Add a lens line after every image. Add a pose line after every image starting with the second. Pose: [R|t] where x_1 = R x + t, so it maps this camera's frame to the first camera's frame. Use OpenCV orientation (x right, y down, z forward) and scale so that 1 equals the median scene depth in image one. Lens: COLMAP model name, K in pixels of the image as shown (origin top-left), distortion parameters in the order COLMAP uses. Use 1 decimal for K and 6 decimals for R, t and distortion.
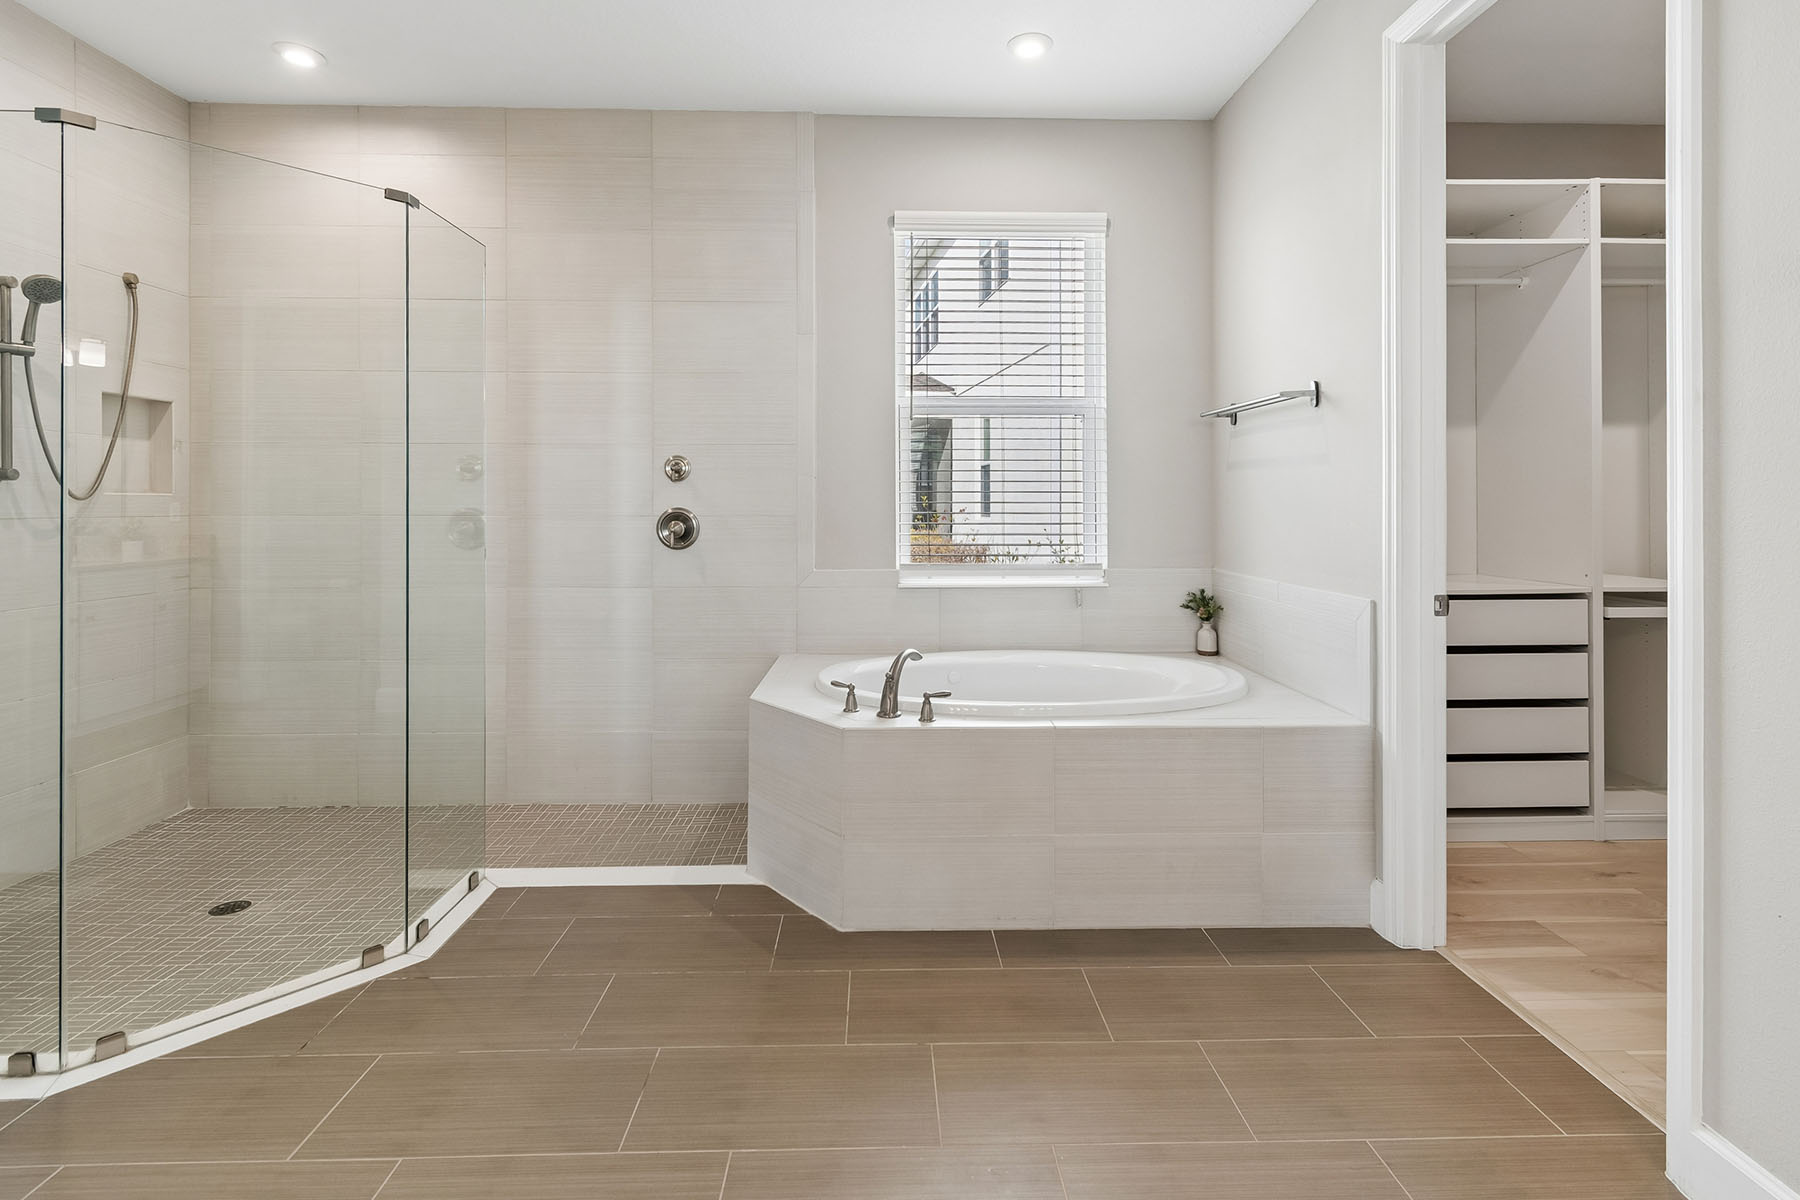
lens RADIAL K [[816.5, 0, 900.9], [0, 816.5, 501.7], [0, 0, 1]] dist [0.007129, -0.001141]
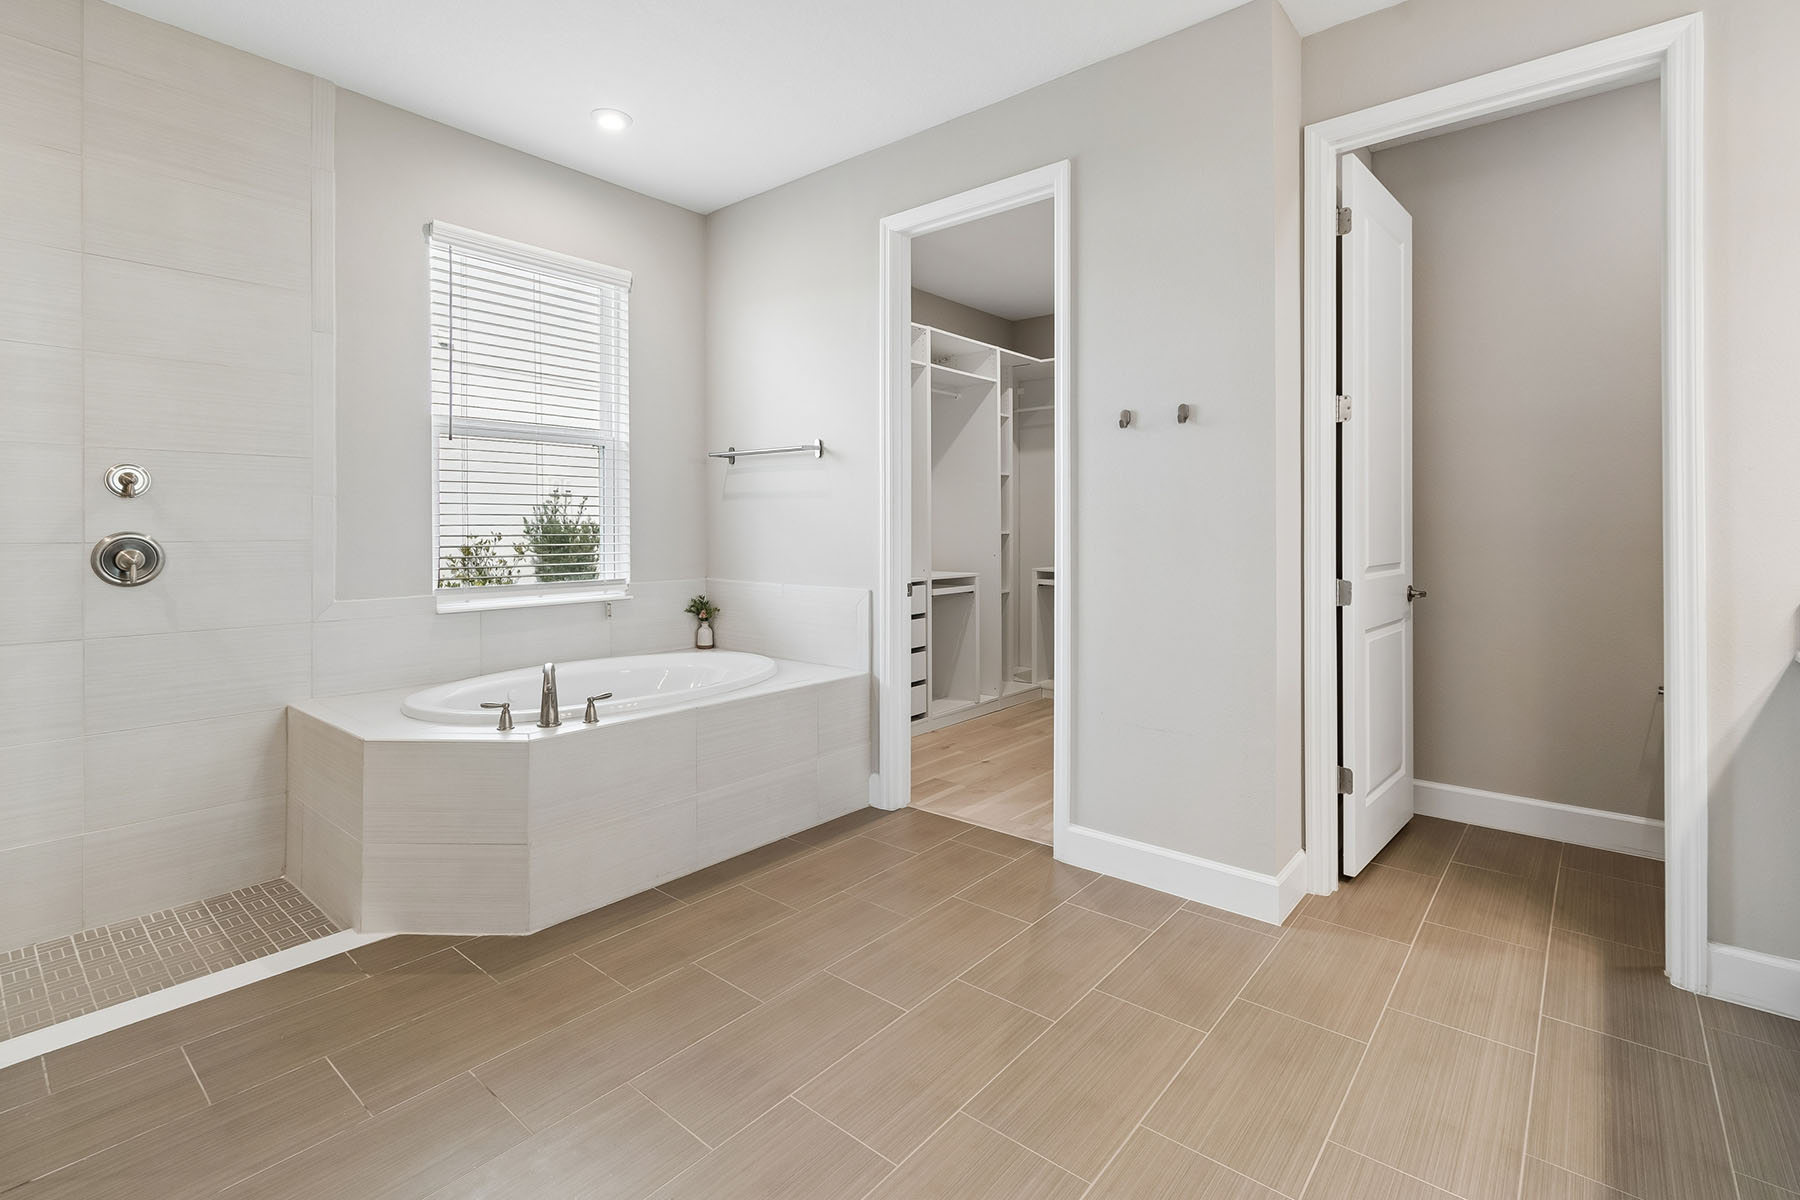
lens RADIAL K [[816.5, 0, 842.6], [0, 816.5, 529.8], [0, 0, 1]] dist [0.007129, -0.001141]
pose [[0.699726, -0.004111, 0.714399, -0.484809], [-0.001601, 0.999972, 0.007323, -0.001964], [-0.714409, -0.006268, 0.699700, -0.016657]]
